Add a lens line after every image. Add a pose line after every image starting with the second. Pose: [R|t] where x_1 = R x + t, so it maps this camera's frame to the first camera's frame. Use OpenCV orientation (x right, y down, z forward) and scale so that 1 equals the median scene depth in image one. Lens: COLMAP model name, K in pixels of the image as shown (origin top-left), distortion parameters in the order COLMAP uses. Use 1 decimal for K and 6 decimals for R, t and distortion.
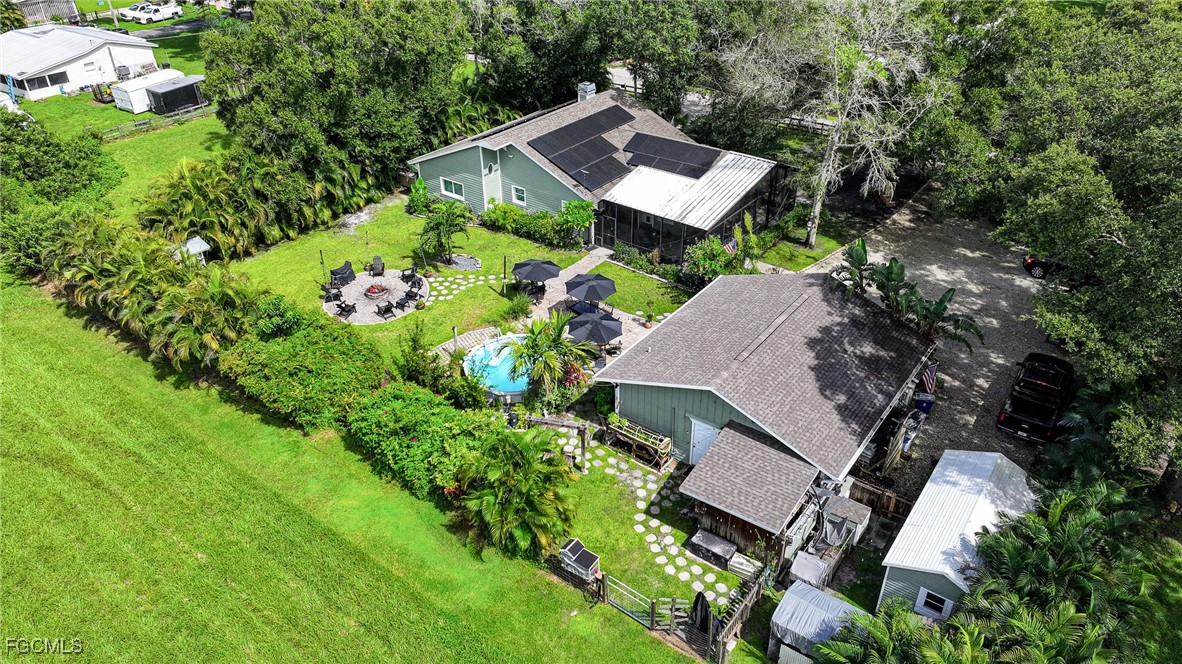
lens RADIAL K [[820.3, 0, 591.0], [0, 820.3, 332.0], [0, 0, 1]] dist [0.013688, 0.001325]
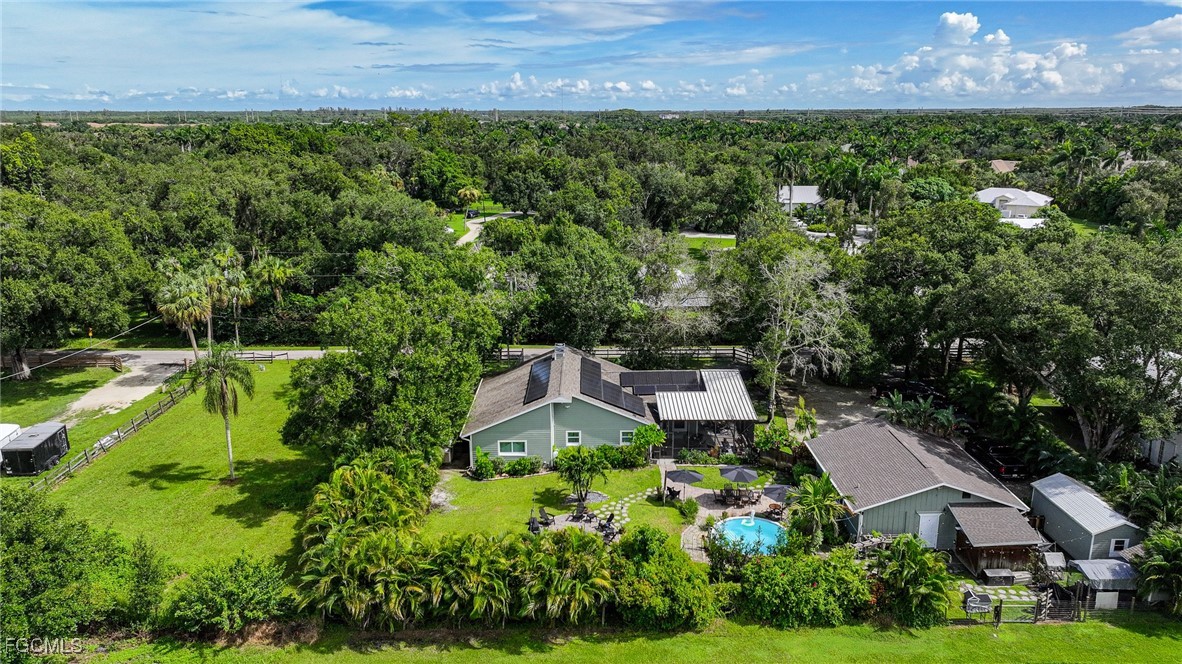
lens RADIAL K [[842.6, 0, 591.0], [0, 842.6, 332.0], [0, 0, 1]] dist [0.003322, 0.009880]
pose [[0.793888, -0.151396, 0.588916, -0.855668], [0.324366, 0.924642, -0.199558, -0.064040], [-0.514324, 0.349451, 0.783170, -0.022387]]
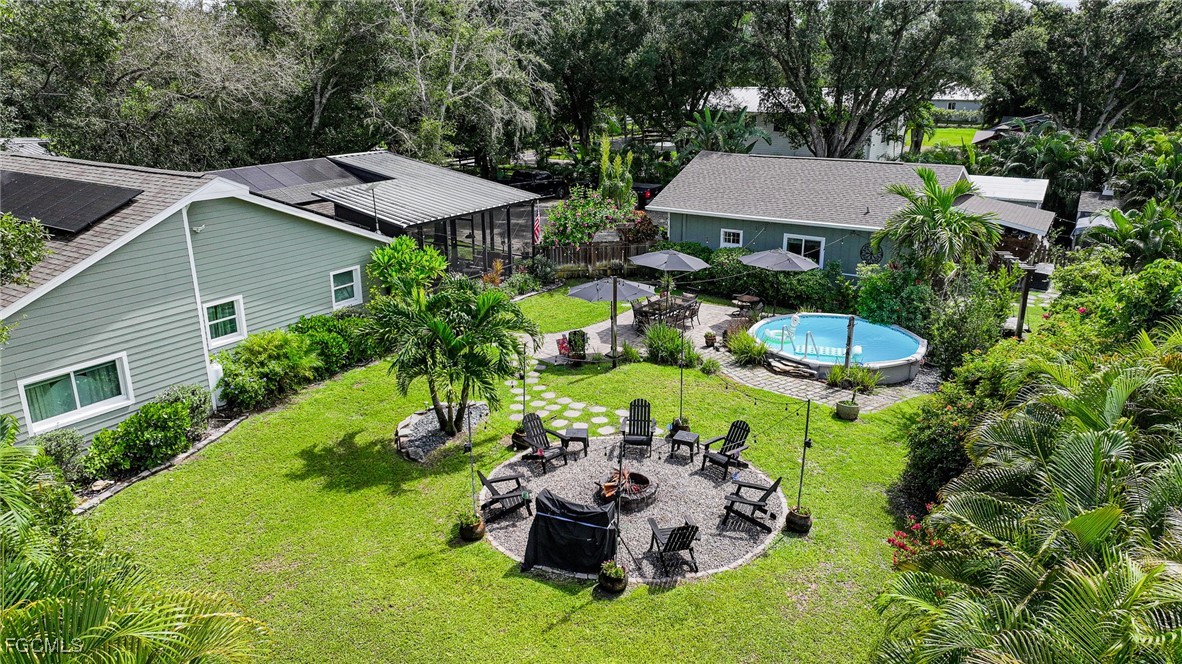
lens RADIAL K [[834.5, 0, 591.0], [0, 834.5, 332.0], [0, 0, 1]] dist [0.016838, 0.003925]
pose [[-0.081576, -0.302017, 0.949806, -0.565209], [0.532702, 0.792228, 0.297663, -0.212670], [-0.842362, 0.530246, 0.096258, 0.908647]]
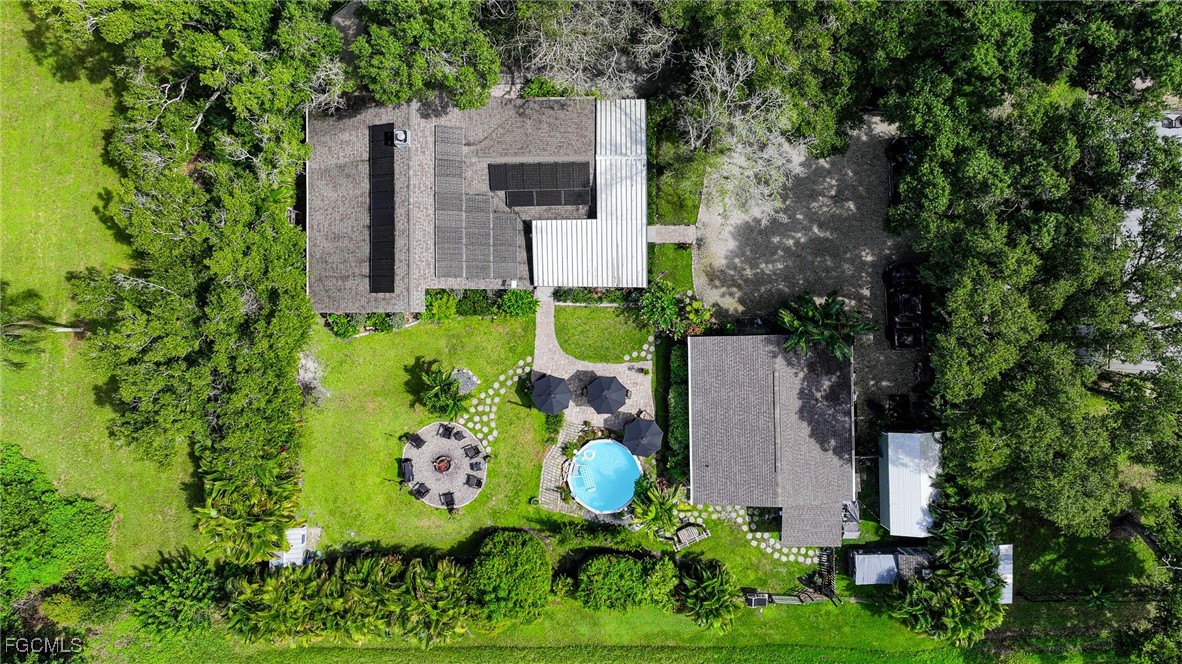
lens RADIAL K [[821.0, 0, 580.4], [0, 821.0, 362.1], [0, 0, 1]] dist [0.014942, 0.000625]
pose [[0.794956, -0.606594, -0.009416, 0.008765], [0.333591, 0.424111, 0.841930, -1.056324], [-0.506716, -0.672439, 0.539504, 0.316656]]
